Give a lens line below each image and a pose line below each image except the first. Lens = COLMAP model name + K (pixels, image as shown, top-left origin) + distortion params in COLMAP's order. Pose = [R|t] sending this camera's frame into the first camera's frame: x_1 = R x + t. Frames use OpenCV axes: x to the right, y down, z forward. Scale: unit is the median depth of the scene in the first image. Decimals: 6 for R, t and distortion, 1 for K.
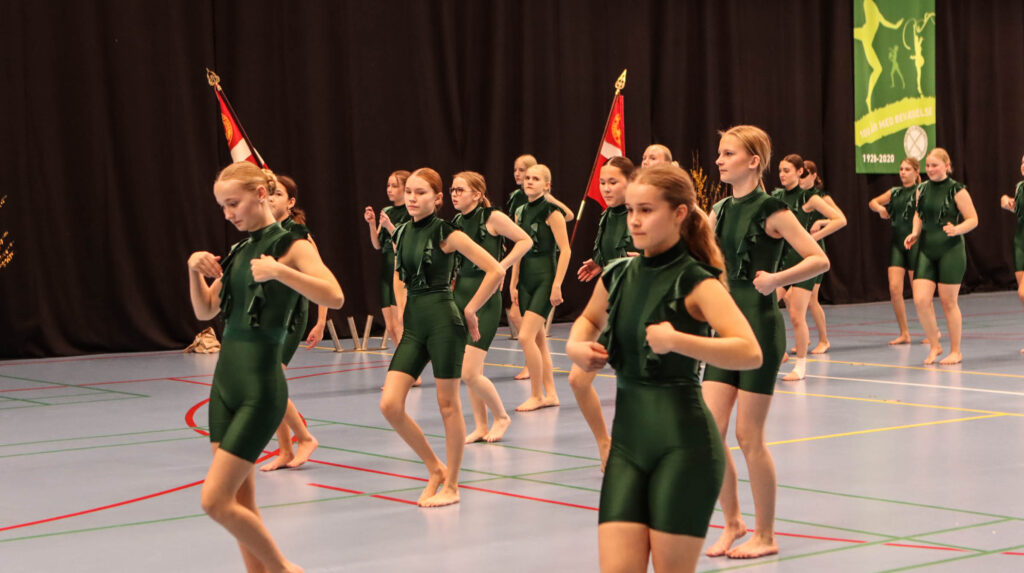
lens RADIAL K [[2376.9, 0, 511.8], [0, 2376.9, 285.9], [0, 0, 1]] dist [-0.121551, 0.000000]
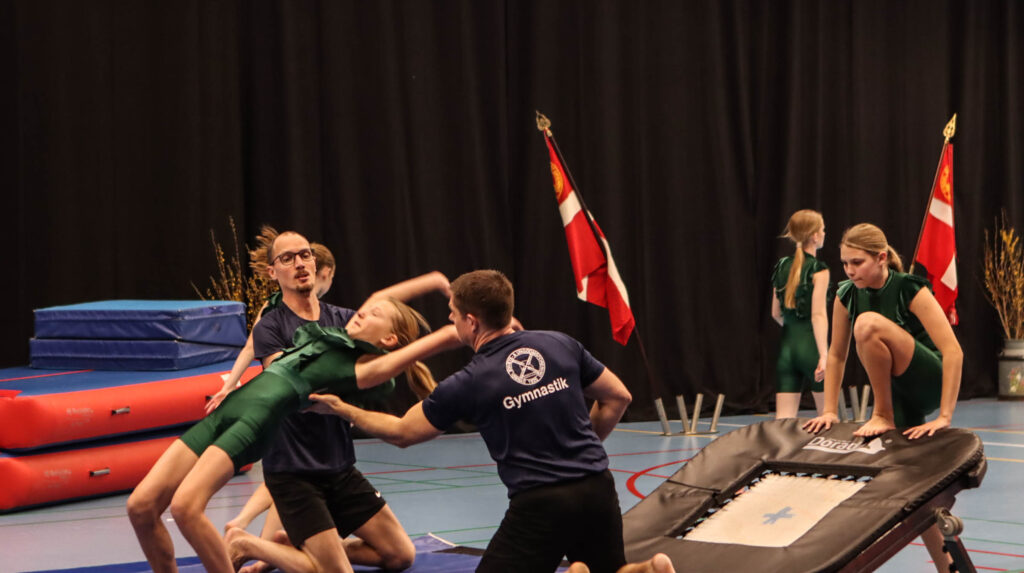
lens RADIAL K [[3107.6, 0, 514.8], [0, 3107.6, 285.9], [0, 0, 1]] dist [0.199152, 0.000000]
pose [[0.998742, 0.006875, 0.049668, -0.142615], [-0.005376, 0.999528, -0.030251, 0.005869], [-0.049852, 0.029946, 0.998308, -0.109973]]
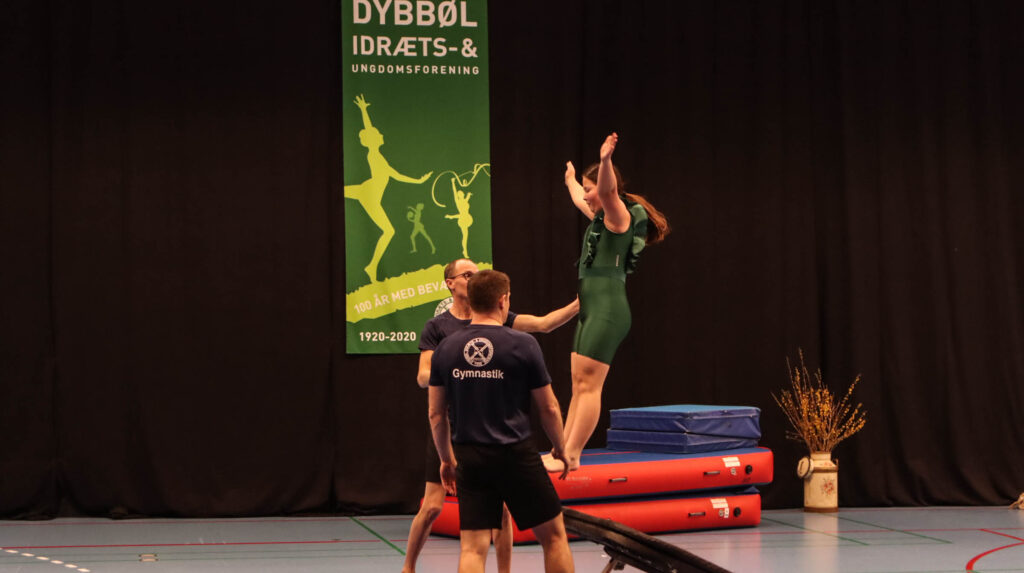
lens RADIAL K [[1673.2, 0, 513.4], [0, 1673.2, 276.7], [0, 0, 1]] dist [0.175123, 0.000000]
pose [[0.828534, -0.025070, -0.559377, 0.529957], [-0.028774, 0.995771, -0.087248, -0.024156], [0.559199, 0.088383, 0.824309, 0.530118]]
